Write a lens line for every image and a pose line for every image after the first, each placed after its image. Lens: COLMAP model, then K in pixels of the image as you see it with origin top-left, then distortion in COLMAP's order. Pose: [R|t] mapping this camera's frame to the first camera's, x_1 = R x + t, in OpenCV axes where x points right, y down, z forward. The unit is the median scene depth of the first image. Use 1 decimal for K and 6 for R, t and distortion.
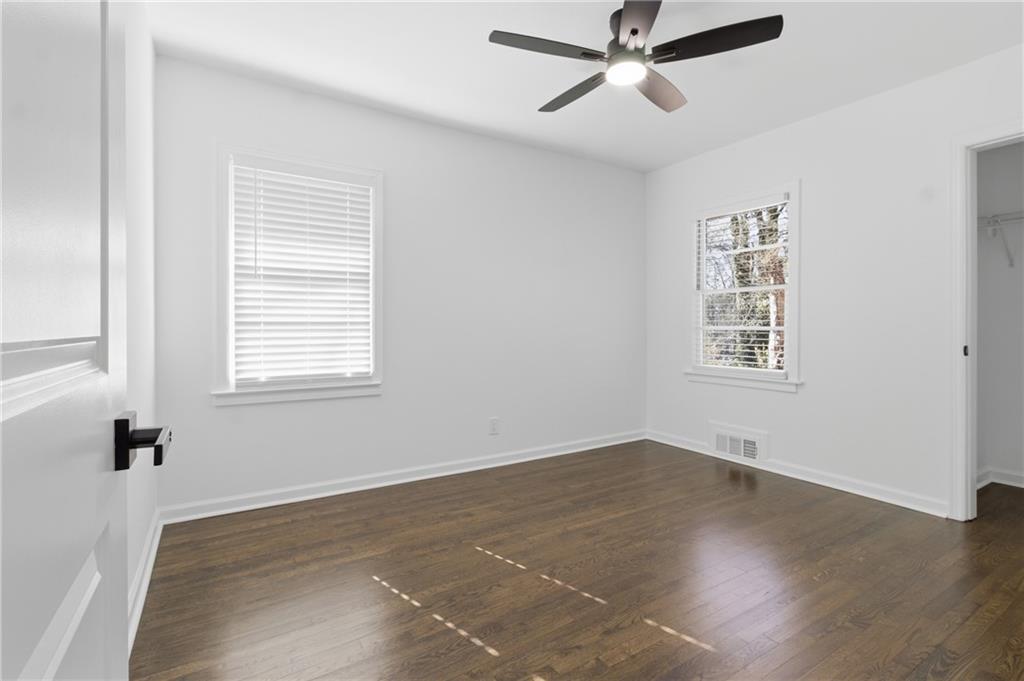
lens RADIAL K [[491.2, 0, 516.0], [0, 491.2, 333.2], [0, 0, 1]] dist [-0.017344, 0.000459]
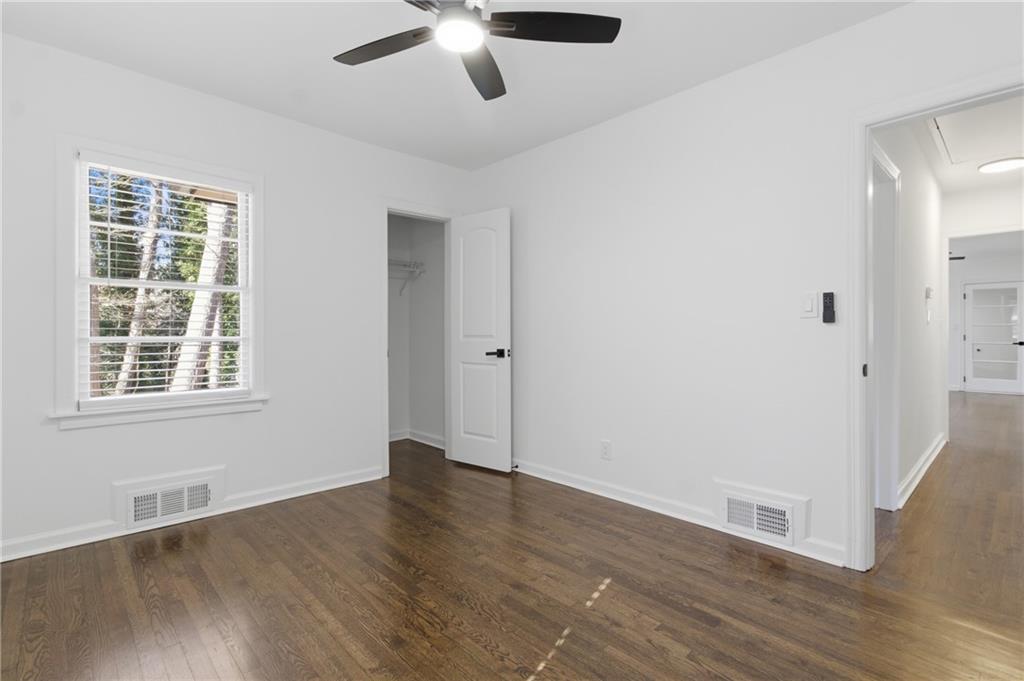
lens RADIAL K [[491.2, 0, 515.9], [0, 491.2, 339.7], [0, 0, 1]] dist [-0.017344, 0.000459]
pose [[-0.215283, -0.012587, 0.976471, -0.476661], [0.017644, 0.999704, 0.016777, -0.017081], [-0.976392, 0.020841, -0.214997, 0.859959]]
